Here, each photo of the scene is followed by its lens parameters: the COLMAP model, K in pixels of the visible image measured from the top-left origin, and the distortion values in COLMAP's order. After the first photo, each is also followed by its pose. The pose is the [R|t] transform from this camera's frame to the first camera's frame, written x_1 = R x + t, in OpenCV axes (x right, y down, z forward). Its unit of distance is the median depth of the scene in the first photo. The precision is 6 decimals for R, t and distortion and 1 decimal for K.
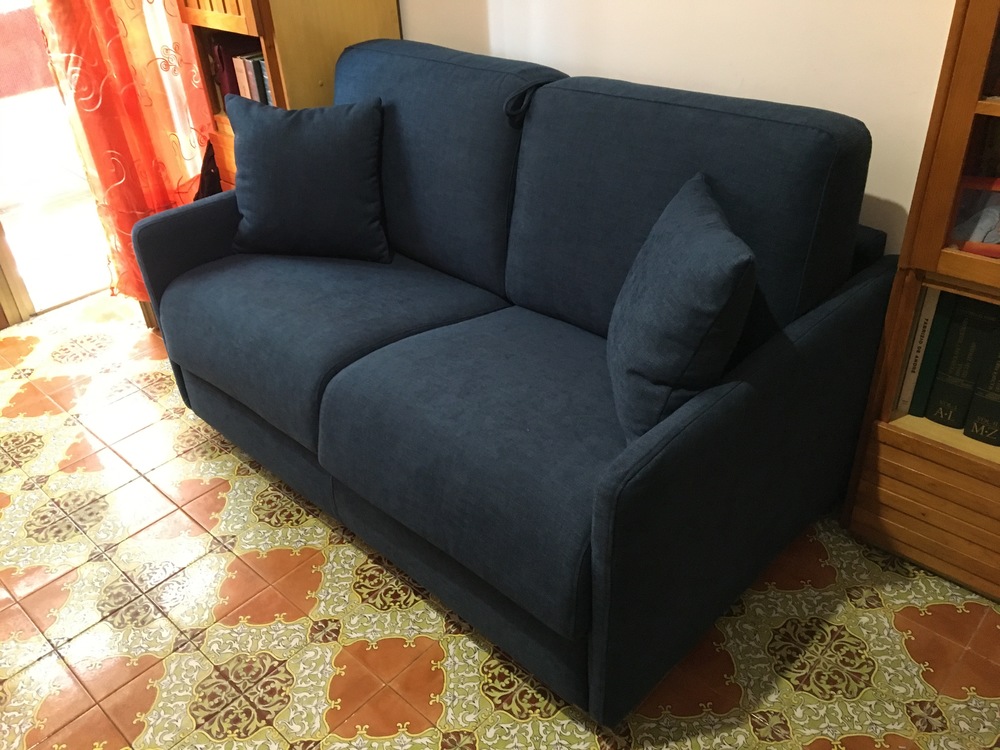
lens RADIAL K [[845.8, 0, 500.0], [0, 845.8, 375.0], [0, 0, 1]] dist [0.069539, -0.104372]
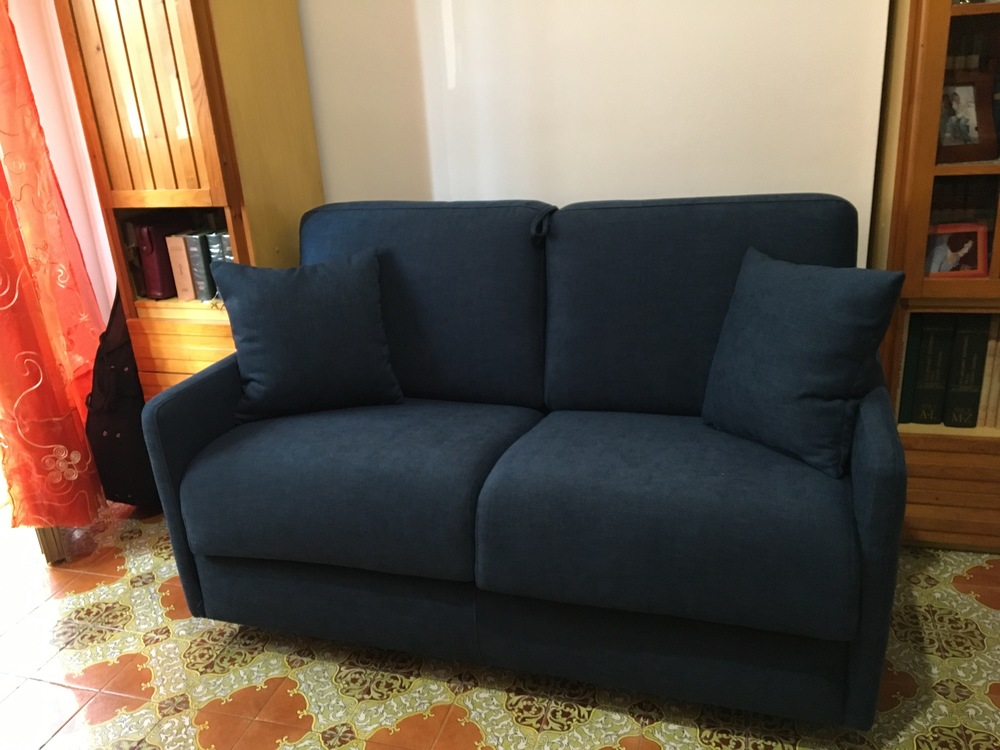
lens RADIAL K [[850.9, 0, 500.0], [0, 850.9, 375.0], [0, 0, 1]] dist [0.058280, -0.090393]
pose [[0.895802, -0.158650, 0.415173, -0.543737], [0.254625, 0.948823, -0.186820, 0.063451], [-0.364286, 0.273067, 0.890354, 0.078280]]
